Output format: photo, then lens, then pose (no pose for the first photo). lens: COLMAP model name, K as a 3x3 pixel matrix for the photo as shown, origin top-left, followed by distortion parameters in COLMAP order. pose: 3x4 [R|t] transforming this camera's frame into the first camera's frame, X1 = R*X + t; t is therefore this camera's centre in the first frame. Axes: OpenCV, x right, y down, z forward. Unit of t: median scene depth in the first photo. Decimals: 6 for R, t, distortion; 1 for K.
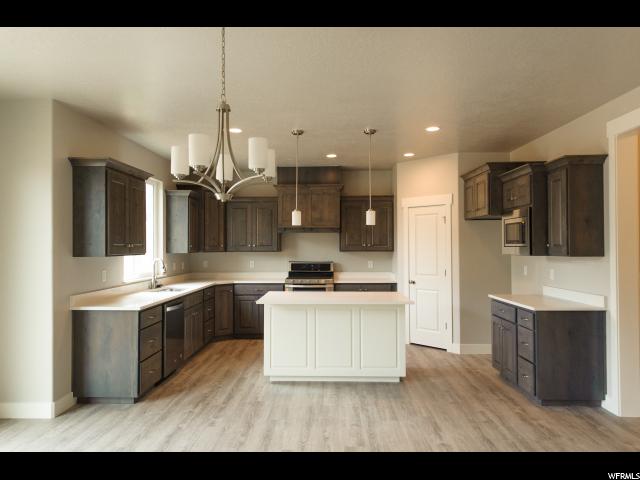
lens RADIAL K [[442.9, 0, 314.1], [0, 442.9, 238.8], [0, 0, 1]] dist [0.000611, -0.002522]
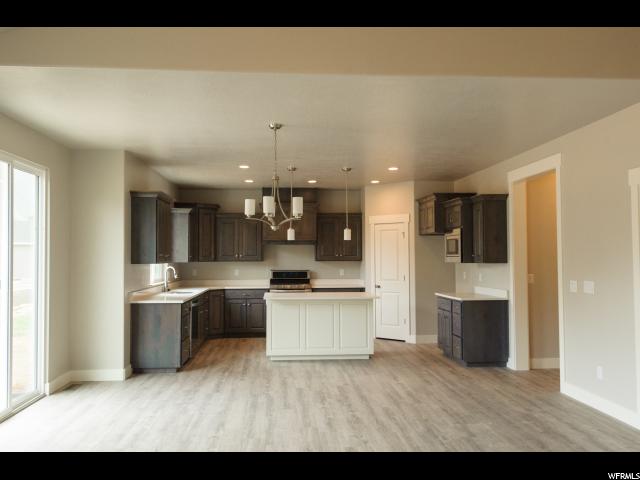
lens RADIAL K [[442.9, 0, 323.3], [0, 442.9, 242.0], [0, 0, 1]] dist [0.000611, -0.002522]
pose [[0.995195, 0.003130, 0.097866, -0.074867], [-0.001480, 0.999856, -0.016929, -0.003278], [-0.097904, 0.016703, 0.995056, -0.316318]]
